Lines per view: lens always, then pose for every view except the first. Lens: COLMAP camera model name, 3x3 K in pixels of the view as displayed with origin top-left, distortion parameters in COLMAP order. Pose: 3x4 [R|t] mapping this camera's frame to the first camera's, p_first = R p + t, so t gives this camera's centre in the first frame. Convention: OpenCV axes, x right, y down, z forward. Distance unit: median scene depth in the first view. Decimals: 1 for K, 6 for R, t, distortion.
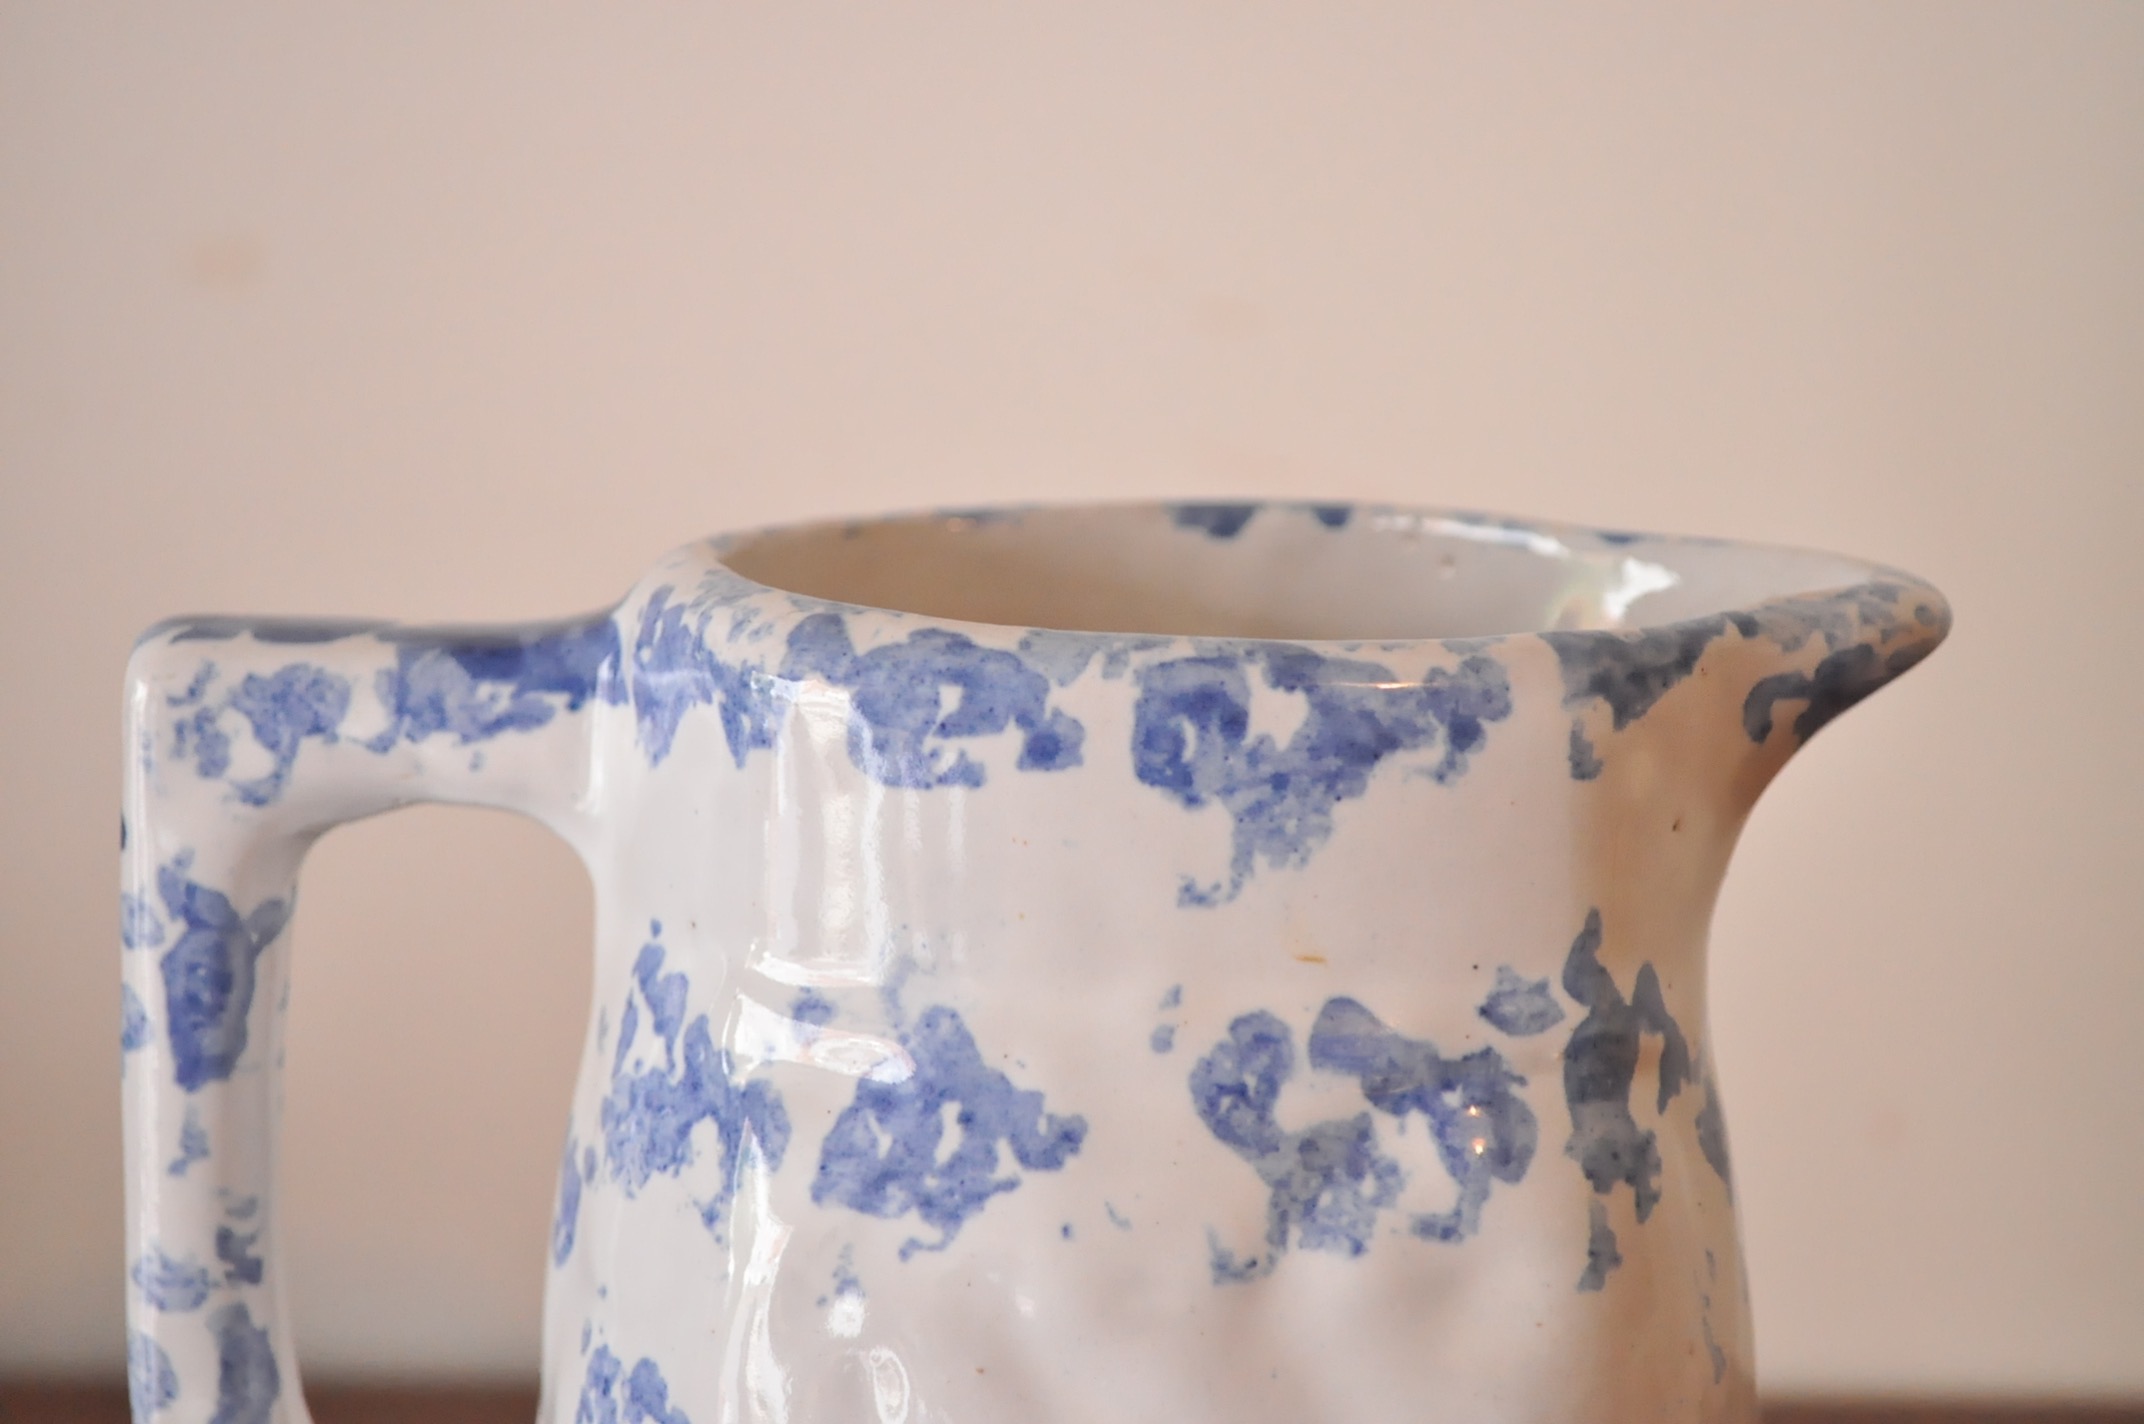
lens RADIAL K [[4155.5, 0, 1068.8], [0, 4155.5, 710.9], [0, 0, 1]] dist [0.002492, 0.000000]
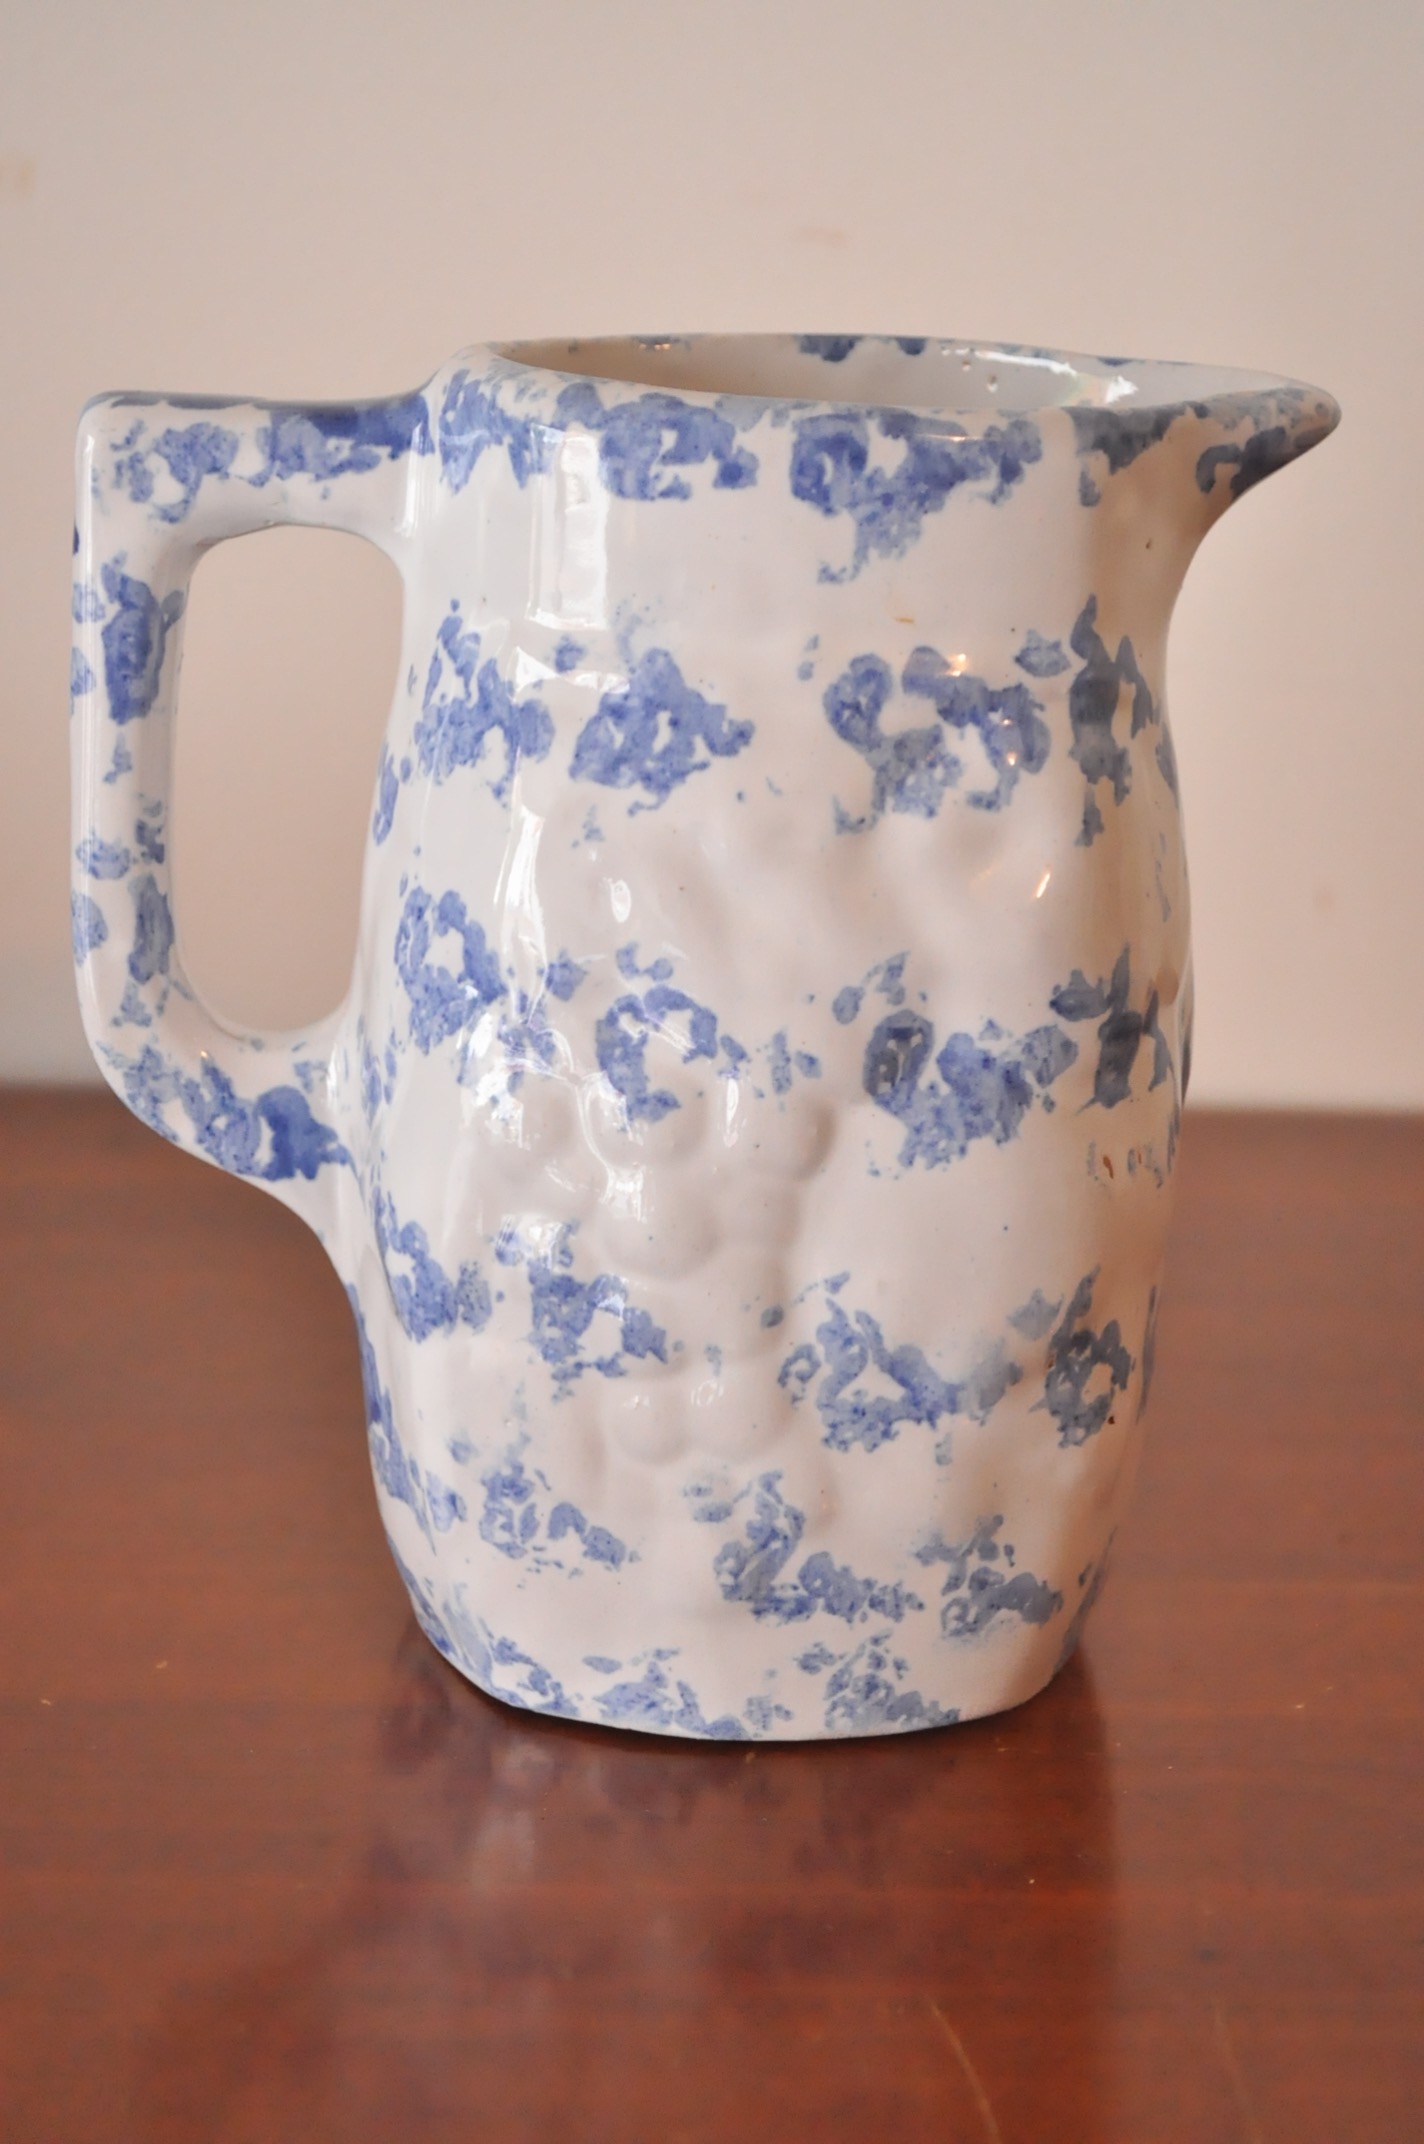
lens RADIAL K [[3802.5, 0, 716.1], [0, 3802.5, 1073.1], [0, 0, 1]] dist [0.018878, 0.000000]
pose [[0.999243, 0.014440, 0.036127, -0.054401], [-0.018194, 0.994215, 0.105855, 0.074090], [-0.034390, -0.106432, 0.993725, -0.364100]]
